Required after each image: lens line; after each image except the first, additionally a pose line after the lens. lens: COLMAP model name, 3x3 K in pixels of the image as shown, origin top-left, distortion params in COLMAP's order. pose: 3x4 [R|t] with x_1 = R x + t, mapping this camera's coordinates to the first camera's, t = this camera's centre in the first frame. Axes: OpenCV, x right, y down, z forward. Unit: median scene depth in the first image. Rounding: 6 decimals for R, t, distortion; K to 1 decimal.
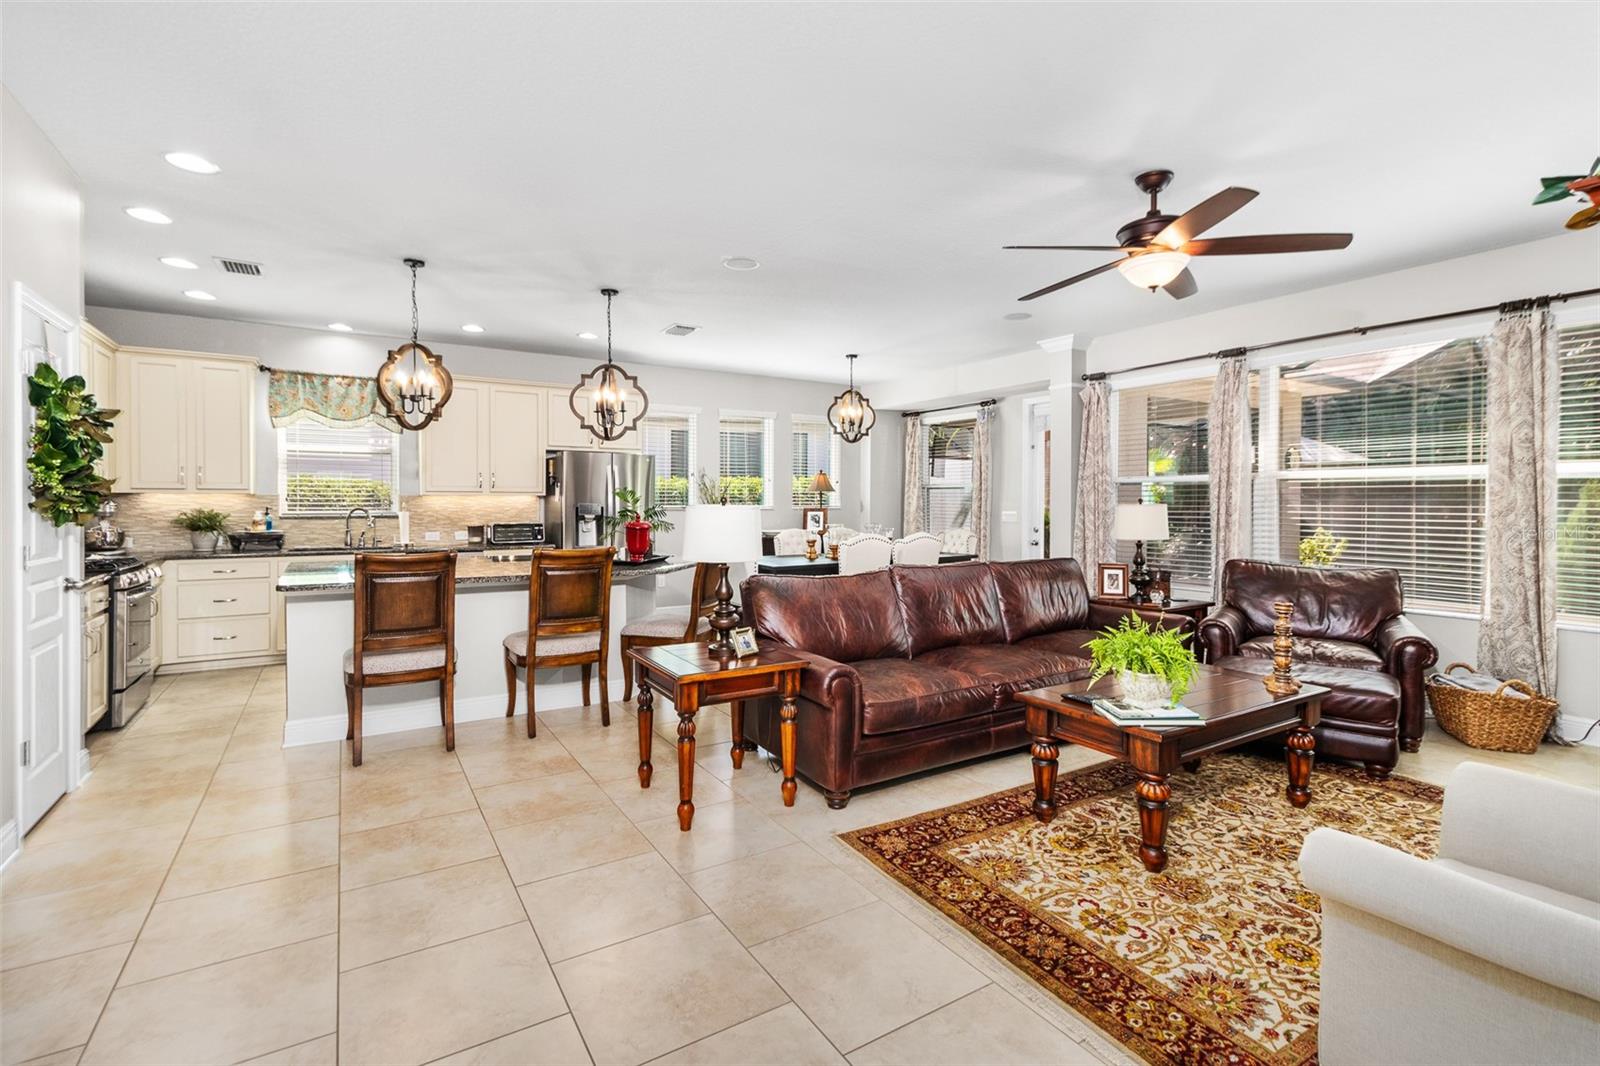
lens RADIAL K [[740.9, 0, 816.6], [0, 740.9, 502.7], [0, 0, 1]] dist [0.001272, 0.000302]
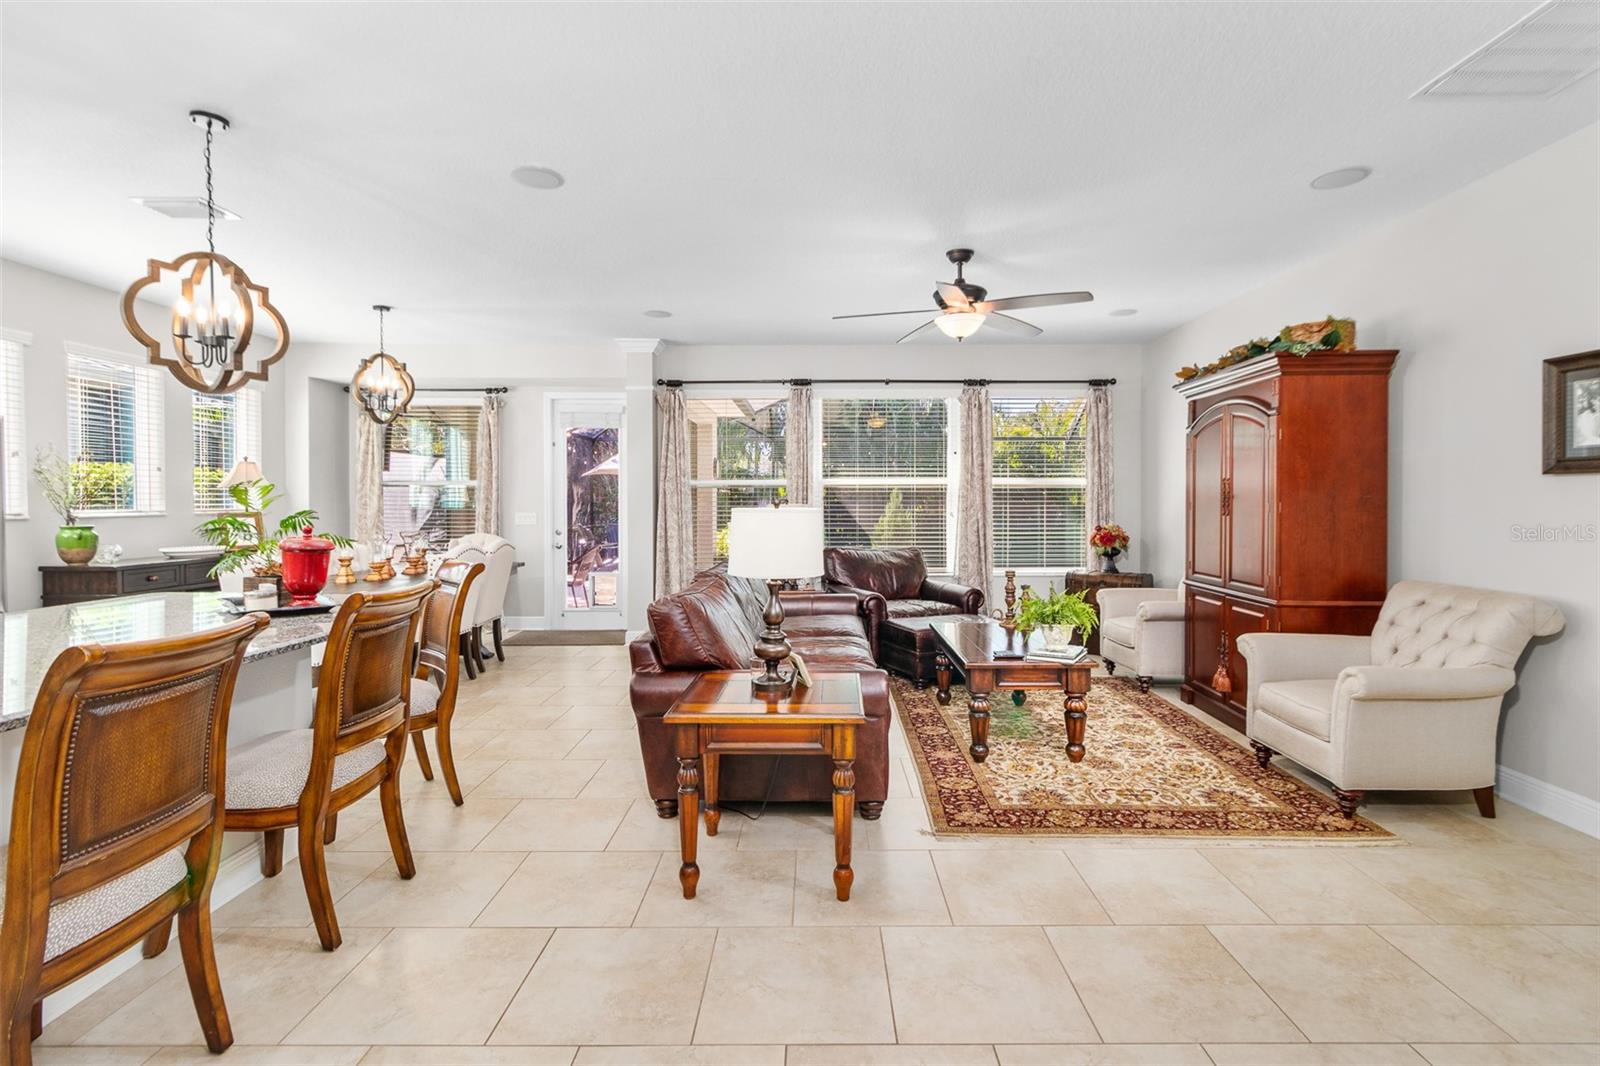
lens RADIAL K [[740.9, 0, 816.6], [0, 740.9, 502.7], [0, 0, 1]] dist [0.001272, 0.000302]
pose [[0.536295, -0.002768, 0.844026, -0.665167], [0.003124, 0.999994, 0.001294, -0.002148], [-0.844025, 0.001942, 0.536300, 0.433274]]
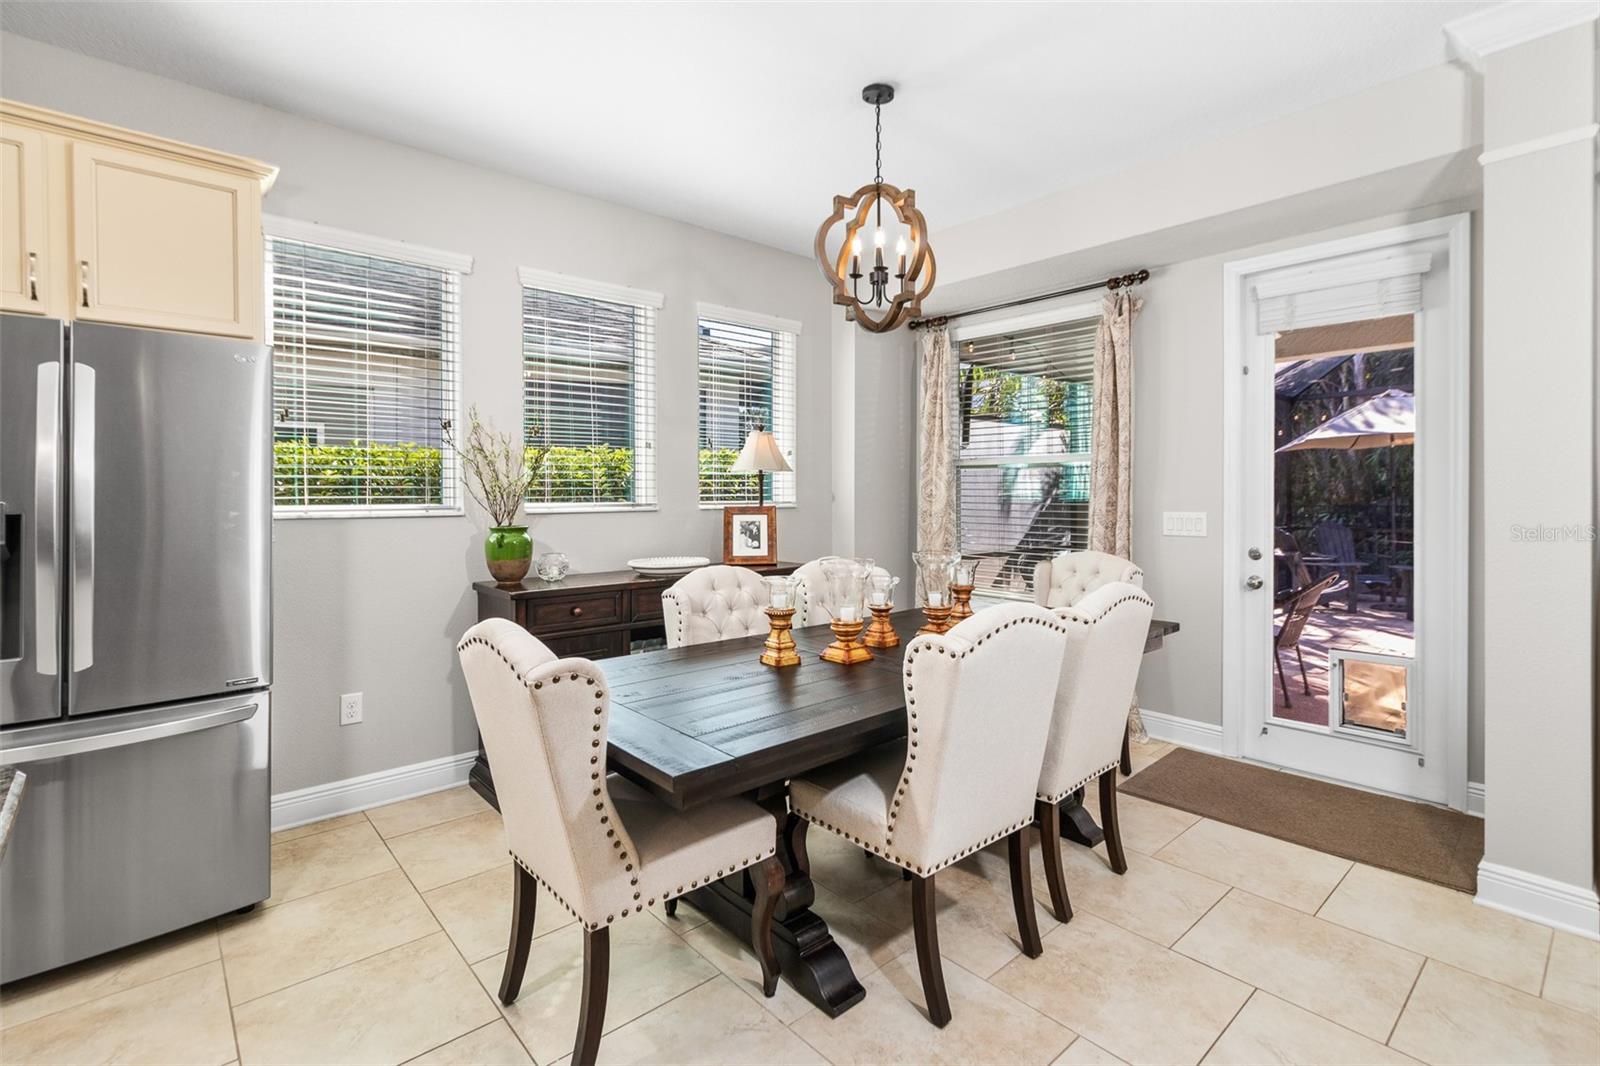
lens RADIAL K [[740.9, 0, 816.6], [0, 740.9, 502.7], [0, 0, 1]] dist [0.001272, 0.000302]
pose [[0.986237, -0.006190, 0.165225, -0.083256], [0.004356, 0.999925, 0.011459, -0.001275], [-0.165283, -0.010581, 0.986189, 1.222913]]
